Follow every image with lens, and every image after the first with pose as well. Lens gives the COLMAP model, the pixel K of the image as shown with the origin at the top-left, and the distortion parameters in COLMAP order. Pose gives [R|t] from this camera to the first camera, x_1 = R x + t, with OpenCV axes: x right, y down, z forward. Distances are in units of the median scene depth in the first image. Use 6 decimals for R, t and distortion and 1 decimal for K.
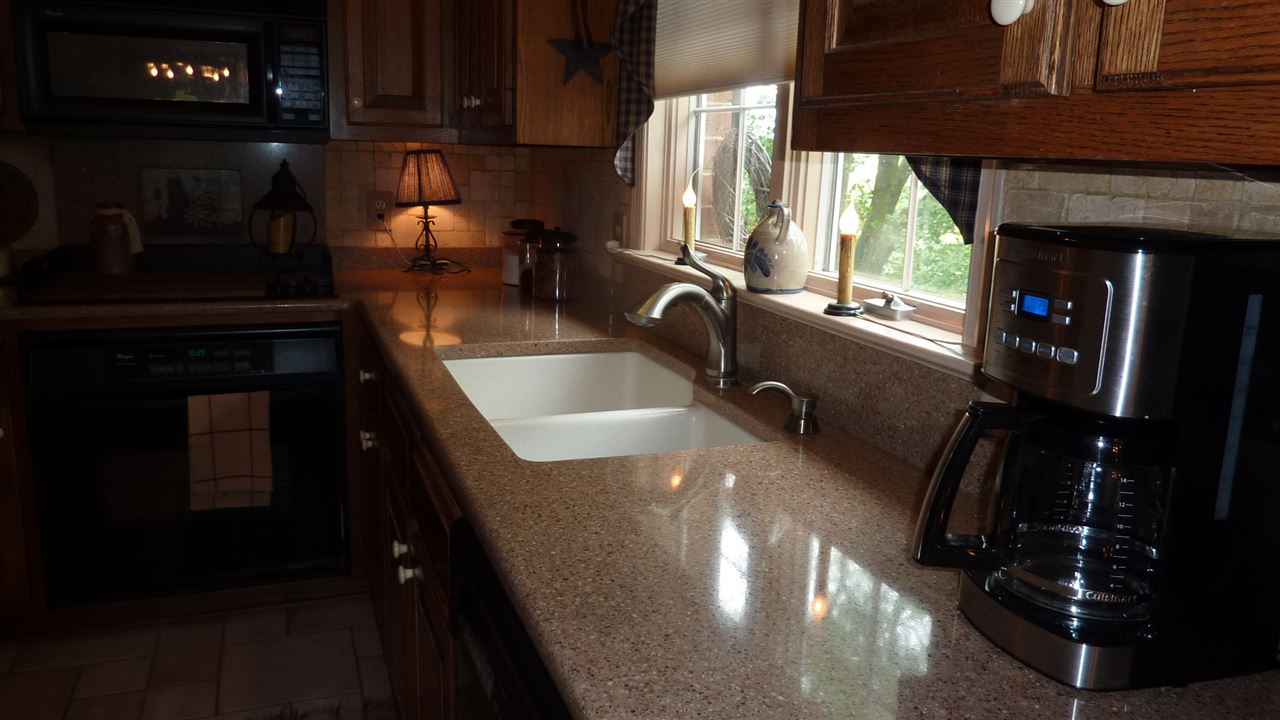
lens RADIAL K [[976.5, 0, 642.6], [0, 976.5, 348.7], [0, 0, 1]] dist [-0.008660, -0.022341]
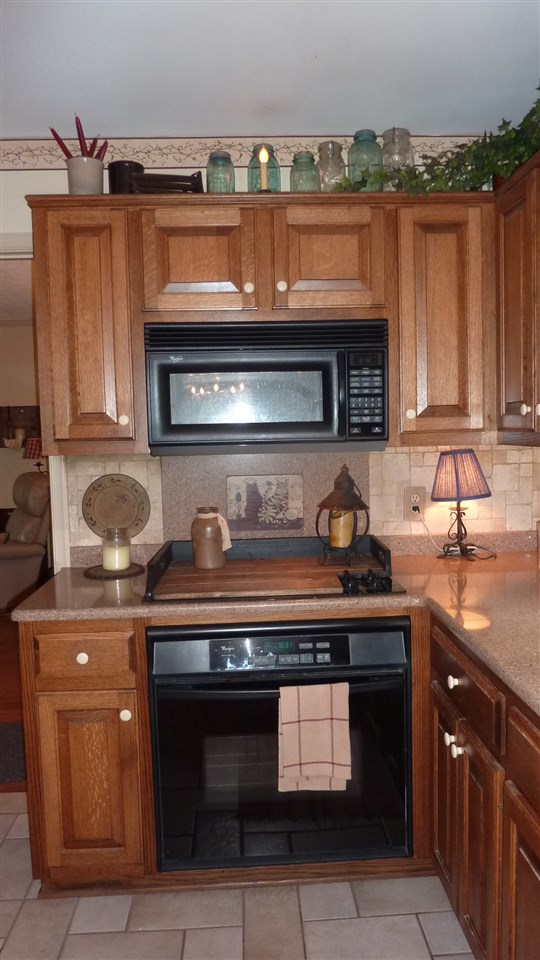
lens RADIAL K [[732.4, 0, 268.4], [0, 732.4, 478.2], [0, 0, 1]] dist [-0.008660, -0.022341]
pose [[0.948354, -0.032014, -0.315596, -0.189234], [-0.007692, 0.992281, -0.123773, -0.075203], [0.317122, 0.119808, 0.940787, 0.167212]]
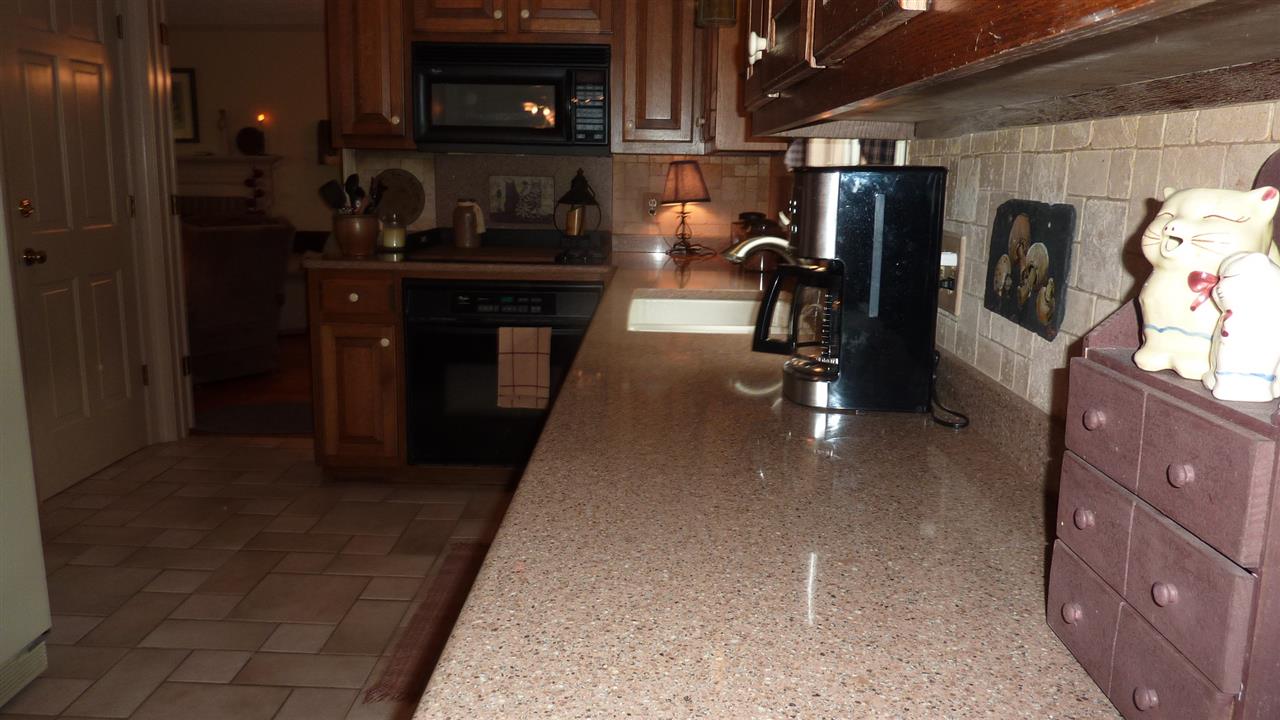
lens RADIAL K [[976.5, 0, 640.7], [0, 976.5, 360.7], [0, 0, 1]] dist [-0.008660, -0.022341]
pose [[0.927364, 0.056784, -0.369825, 0.252139], [-0.063028, 0.998000, -0.004812, 0.084339], [0.368813, 0.027772, 0.929089, -0.261508]]
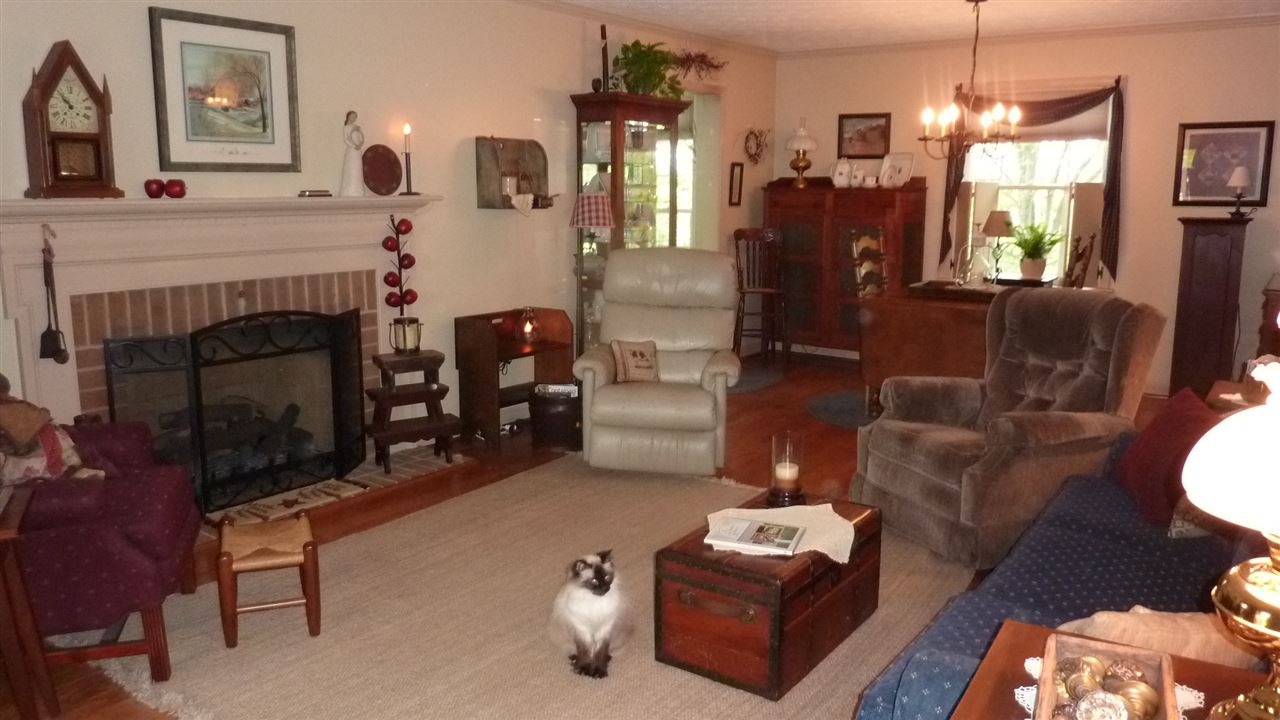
lens RADIAL K [[976.5, 0, 638.0], [0, 976.5, 360.9], [0, 0, 1]] dist [-0.008660, -0.022341]
pose [[0.818309, -0.121221, 0.561850, -2.213164], [0.130012, 0.991210, 0.024500, -0.150410], [-0.559881, 0.052999, 0.826877, 0.361527]]
